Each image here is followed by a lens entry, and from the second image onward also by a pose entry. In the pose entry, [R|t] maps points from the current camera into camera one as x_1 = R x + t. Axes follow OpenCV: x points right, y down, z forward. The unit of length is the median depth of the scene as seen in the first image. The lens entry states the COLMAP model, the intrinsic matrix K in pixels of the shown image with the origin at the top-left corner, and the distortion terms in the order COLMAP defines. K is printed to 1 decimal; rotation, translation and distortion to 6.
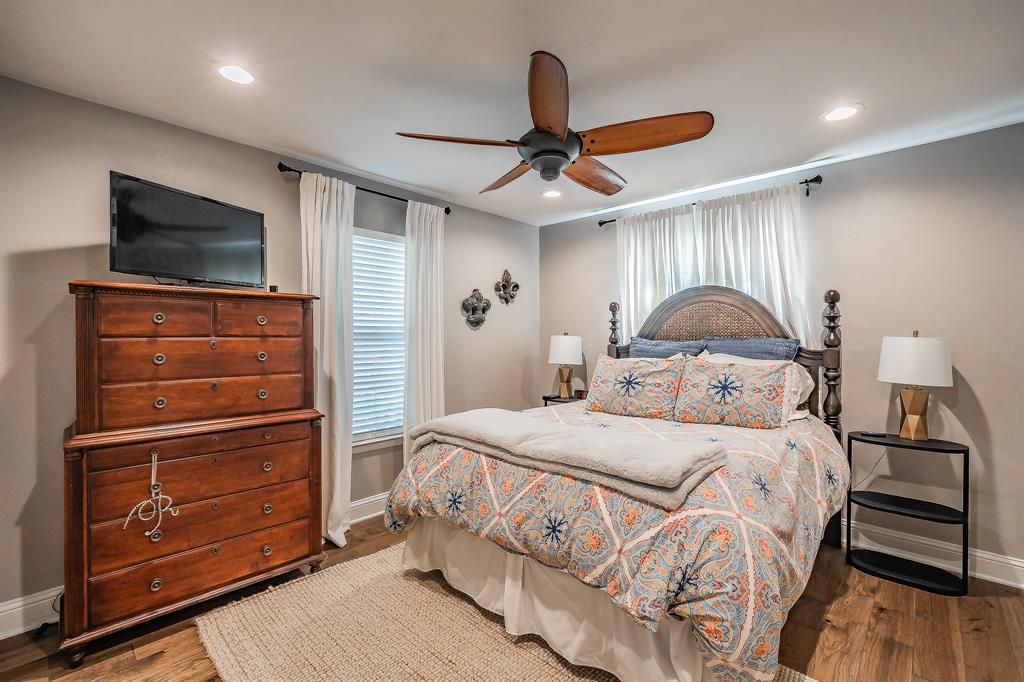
lens RADIAL K [[449.5, 0, 514.2], [0, 449.5, 338.9], [0, 0, 1]] dist [0.004183, 0.000192]
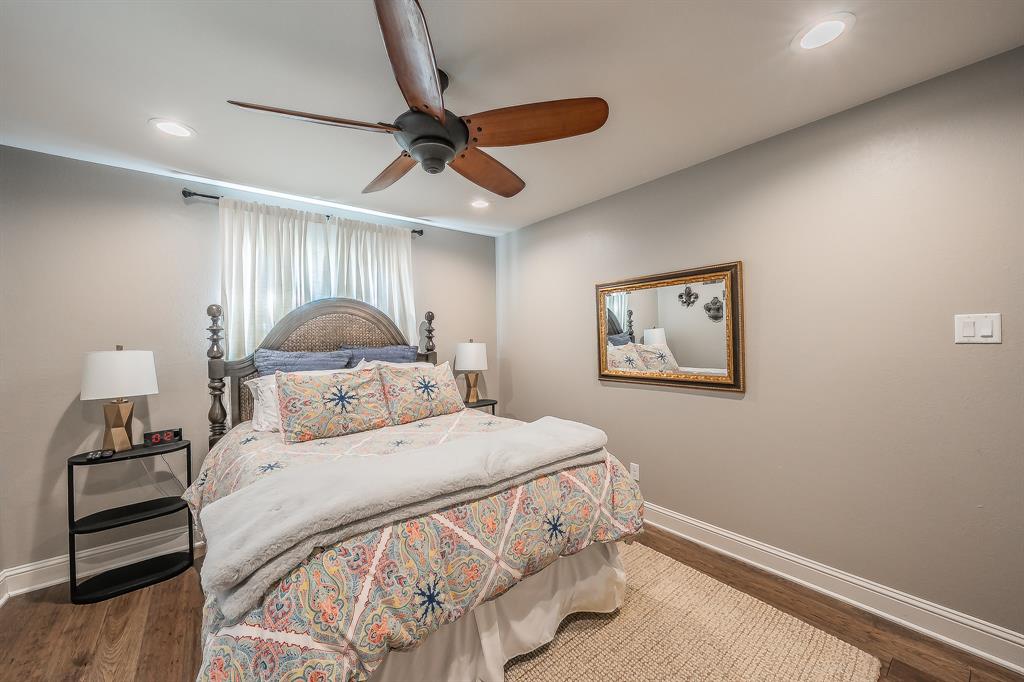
lens RADIAL K [[384.0, 0, 512.8], [0, 384.0, 340.3], [0, 0, 1]] dist [-0.001109, -0.000003]
pose [[0.136702, -0.012852, 0.990529, -0.453186], [0.021861, 0.999711, 0.009954, -0.020640], [-0.990371, 0.020293, 0.136944, 0.523469]]
